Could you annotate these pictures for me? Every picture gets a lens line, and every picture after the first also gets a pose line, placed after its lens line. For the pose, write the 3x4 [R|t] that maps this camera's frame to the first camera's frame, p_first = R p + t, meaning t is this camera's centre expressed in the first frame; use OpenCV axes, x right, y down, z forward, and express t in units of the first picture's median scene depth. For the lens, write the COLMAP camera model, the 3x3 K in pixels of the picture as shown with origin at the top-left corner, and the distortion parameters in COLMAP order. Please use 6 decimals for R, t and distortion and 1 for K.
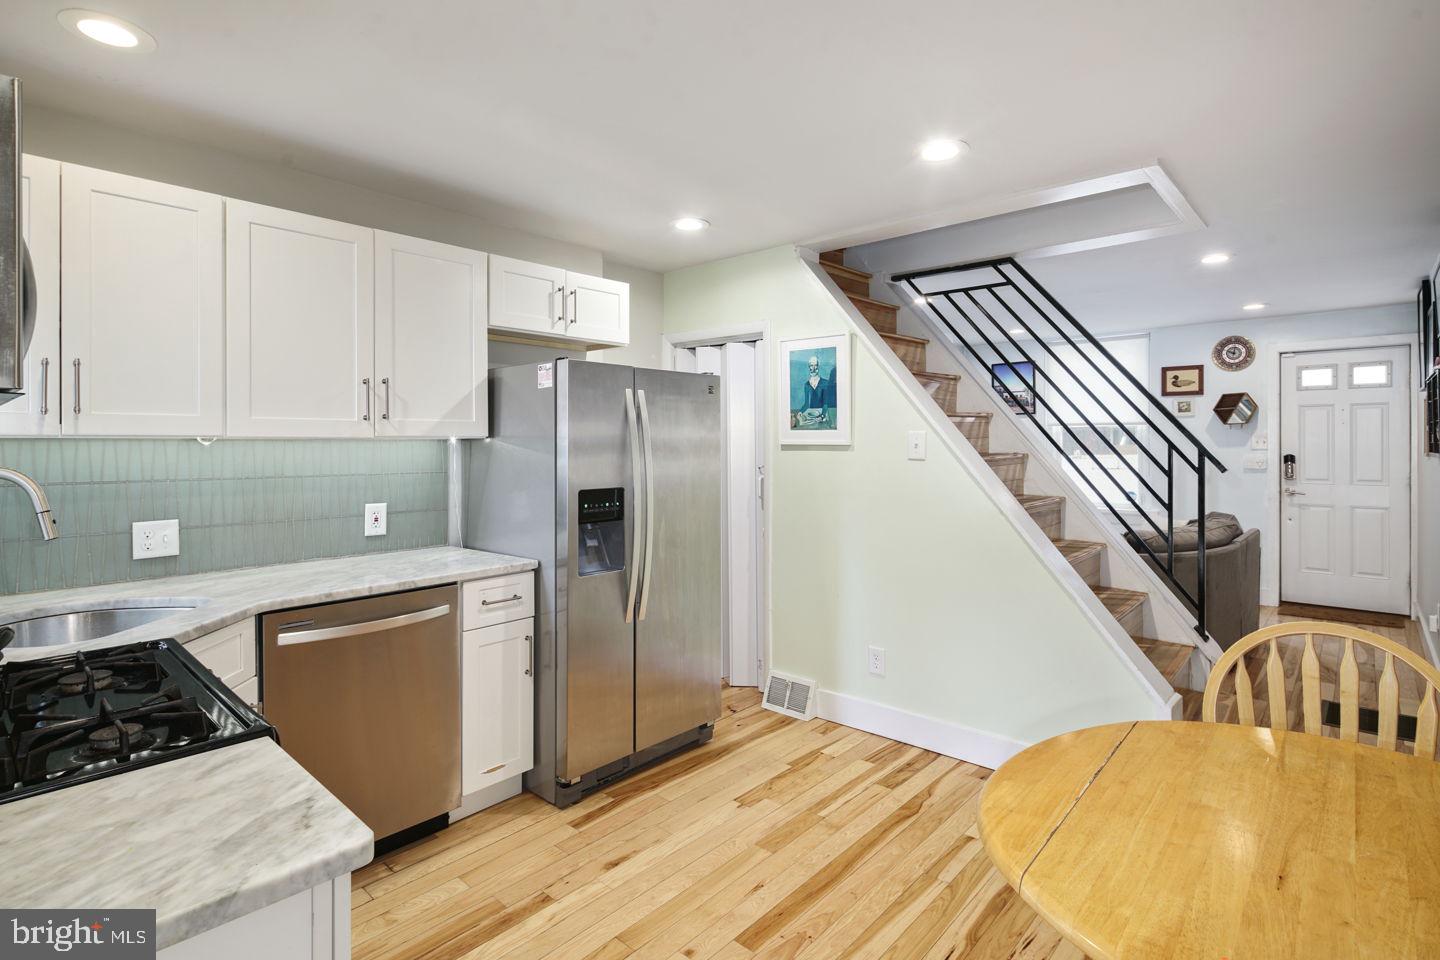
lens RADIAL K [[673.4, 0, 740.2], [0, 673.4, 445.5], [0, 0, 1]] dist [-0.001528, -0.000717]
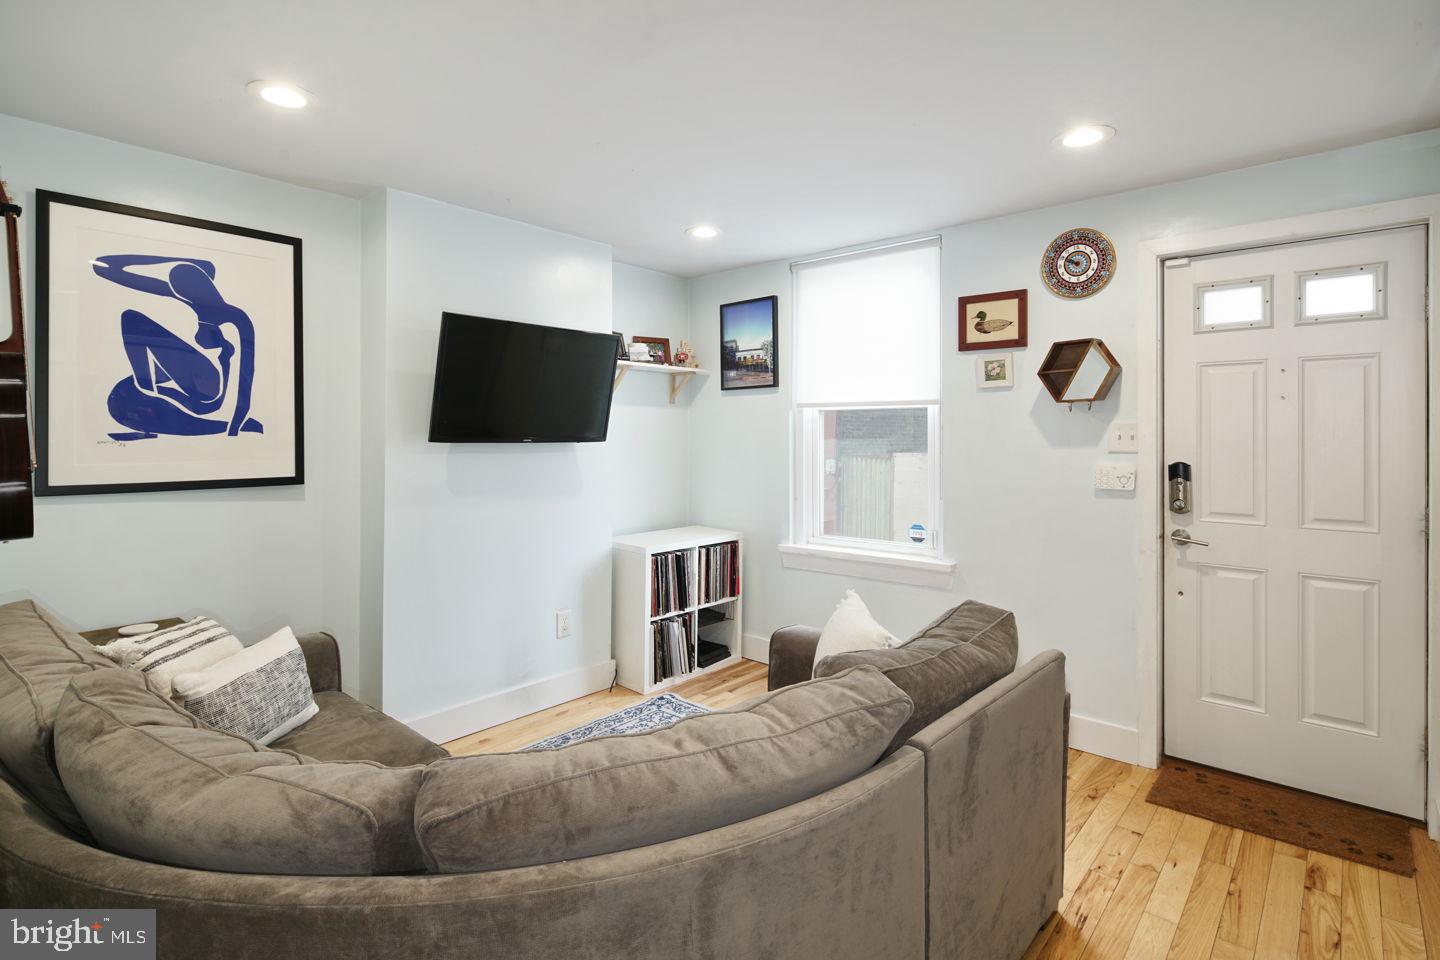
lens RADIAL K [[684.2, 0, 722.7], [0, 684.2, 434.5], [0, 0, 1]] dist [0.000747, -0.001547]
pose [[0.999899, 0.005981, 0.012901, 0.461802], [-0.005922, 0.999972, -0.004531, -0.003089], [-0.012927, 0.004454, 0.999907, 0.487421]]
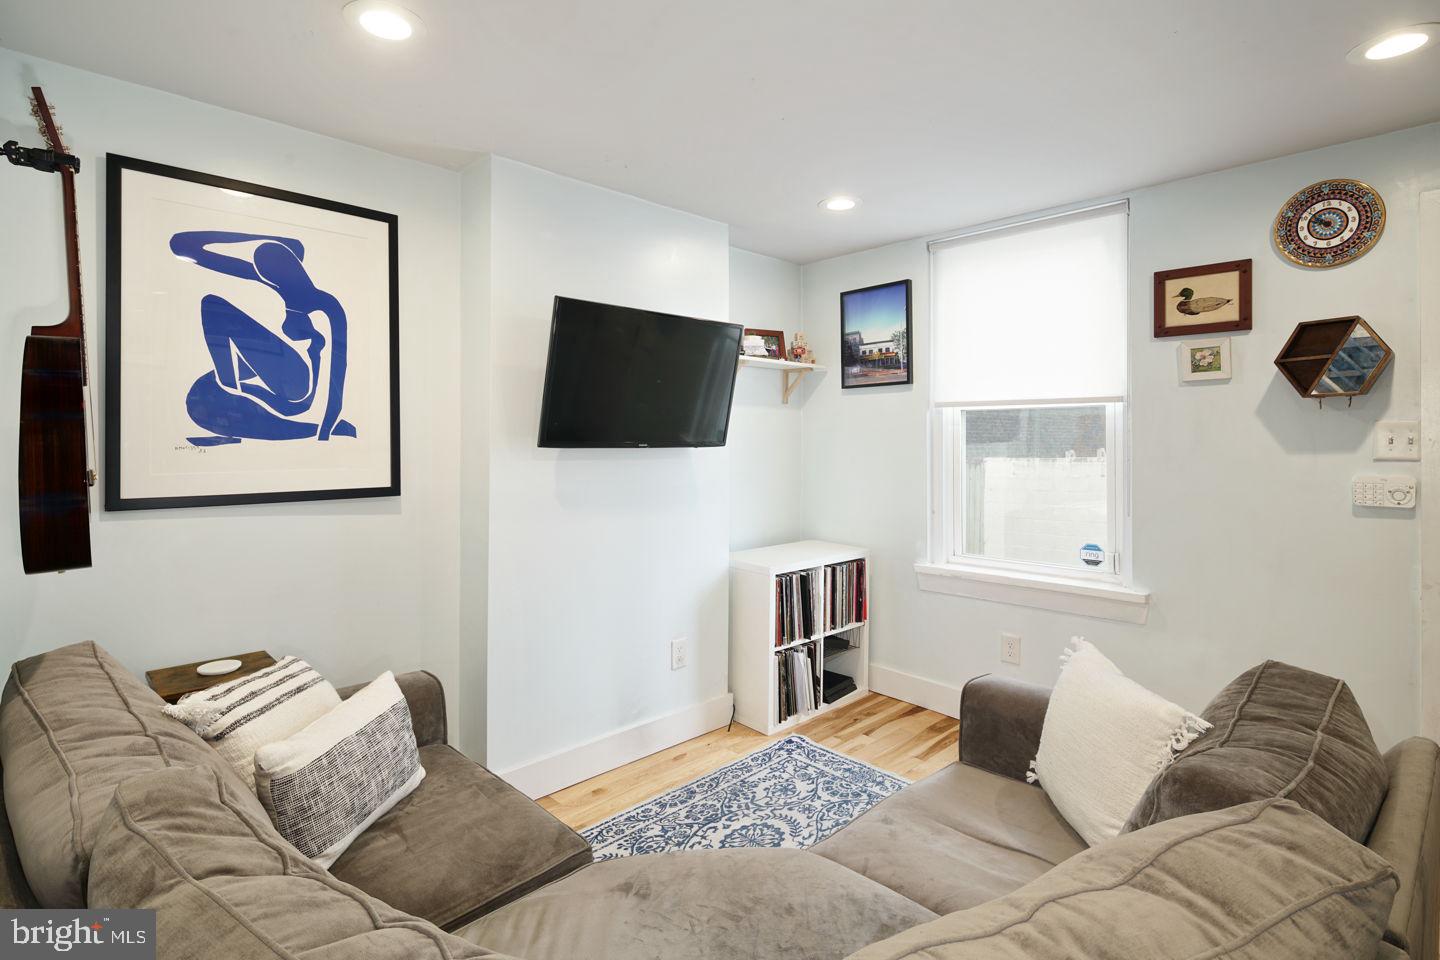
lens RADIAL K [[685.5, 0, 731.0], [0, 685.5, 436.6], [0, 0, 1]] dist [0.000461, -0.000331]
pose [[0.998052, 0.004600, -0.062216, 0.401187], [-0.005003, 0.999967, -0.006326, -0.003151], [0.062185, 0.006624, 0.998043, 0.566427]]
